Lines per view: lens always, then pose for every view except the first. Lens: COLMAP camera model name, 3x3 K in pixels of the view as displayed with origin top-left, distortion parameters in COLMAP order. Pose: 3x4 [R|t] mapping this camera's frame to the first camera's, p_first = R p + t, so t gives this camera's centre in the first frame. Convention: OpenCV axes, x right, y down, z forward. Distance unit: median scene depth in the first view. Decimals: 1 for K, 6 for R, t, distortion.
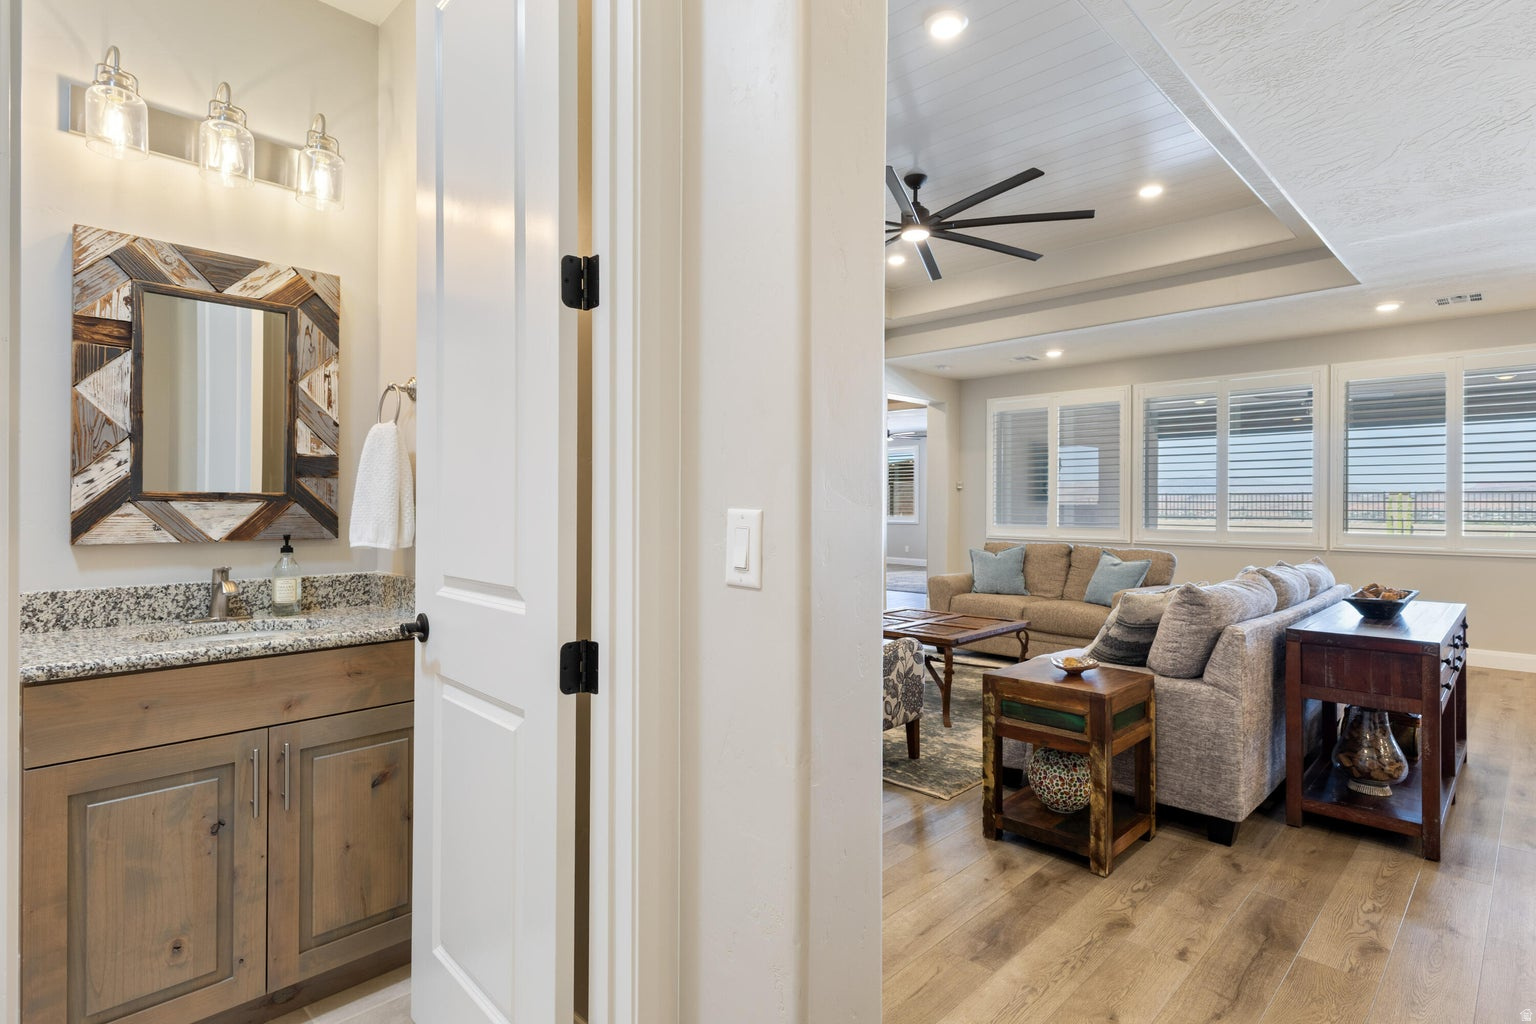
lens RADIAL K [[770.7, 0, 769.3], [0, 770.7, 505.8], [0, 0, 1]] dist [0.012768, -0.001659]
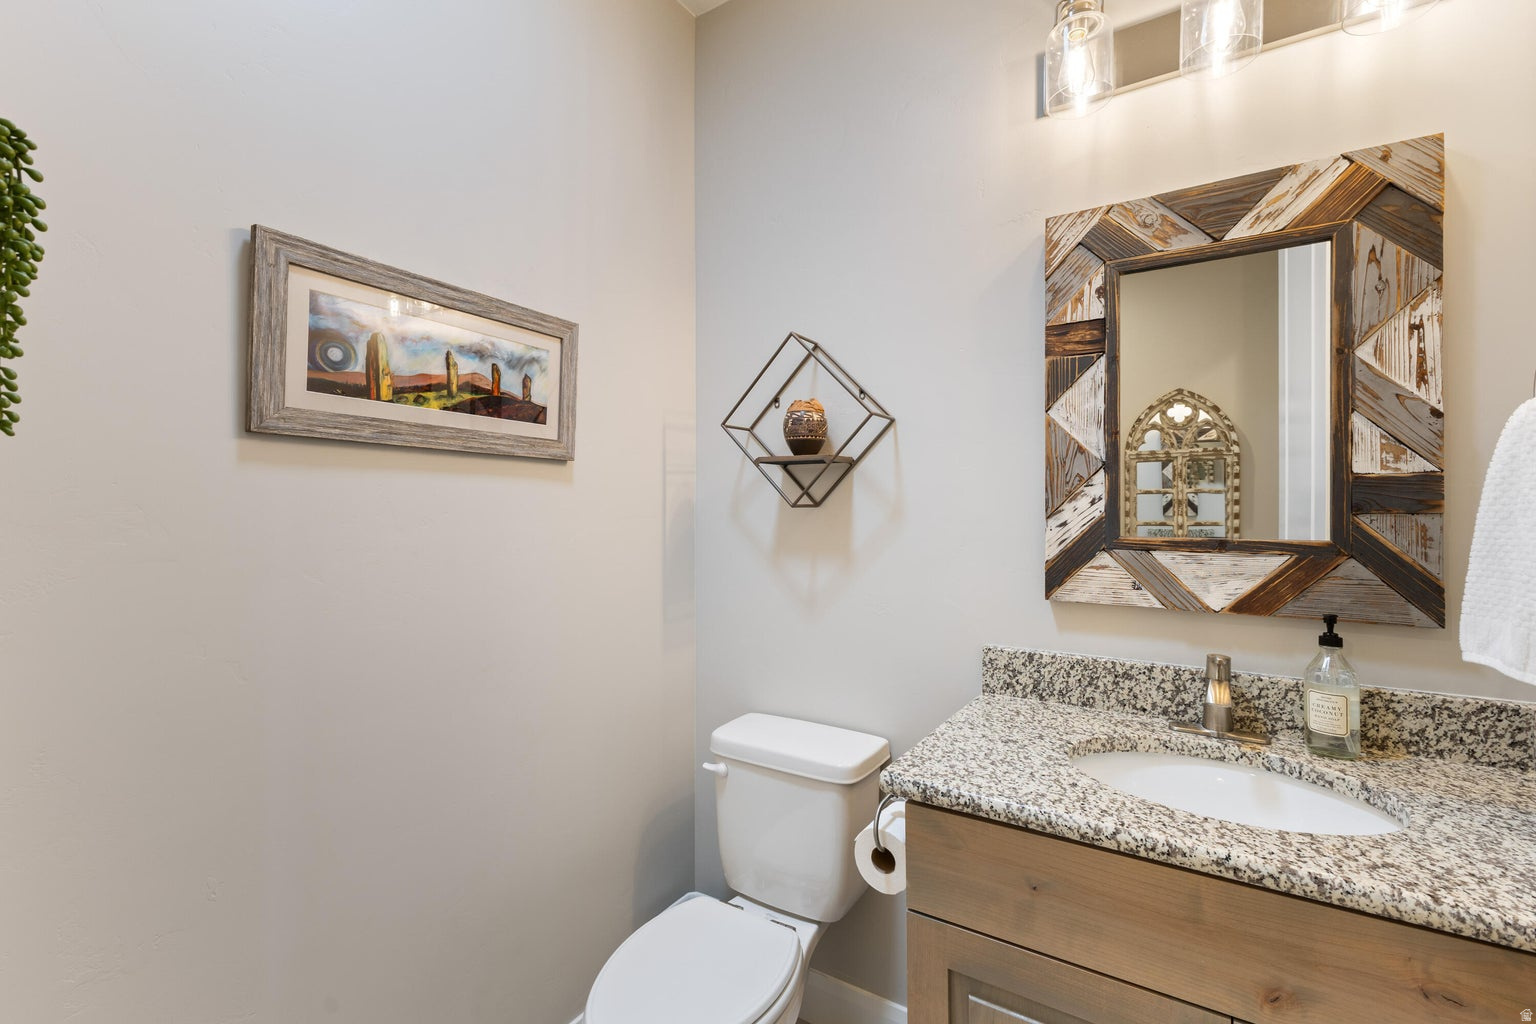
lens RADIAL K [[671.8, 0, 770.3], [0, 671.8, 501.6], [0, 0, 1]] dist [0.010290, -0.002641]
pose [[0.203433, -0.013032, -0.979002, -0.226898], [-0.002195, 0.999903, -0.013767, -0.042471], [0.979086, 0.004950, 0.203385, 0.521467]]
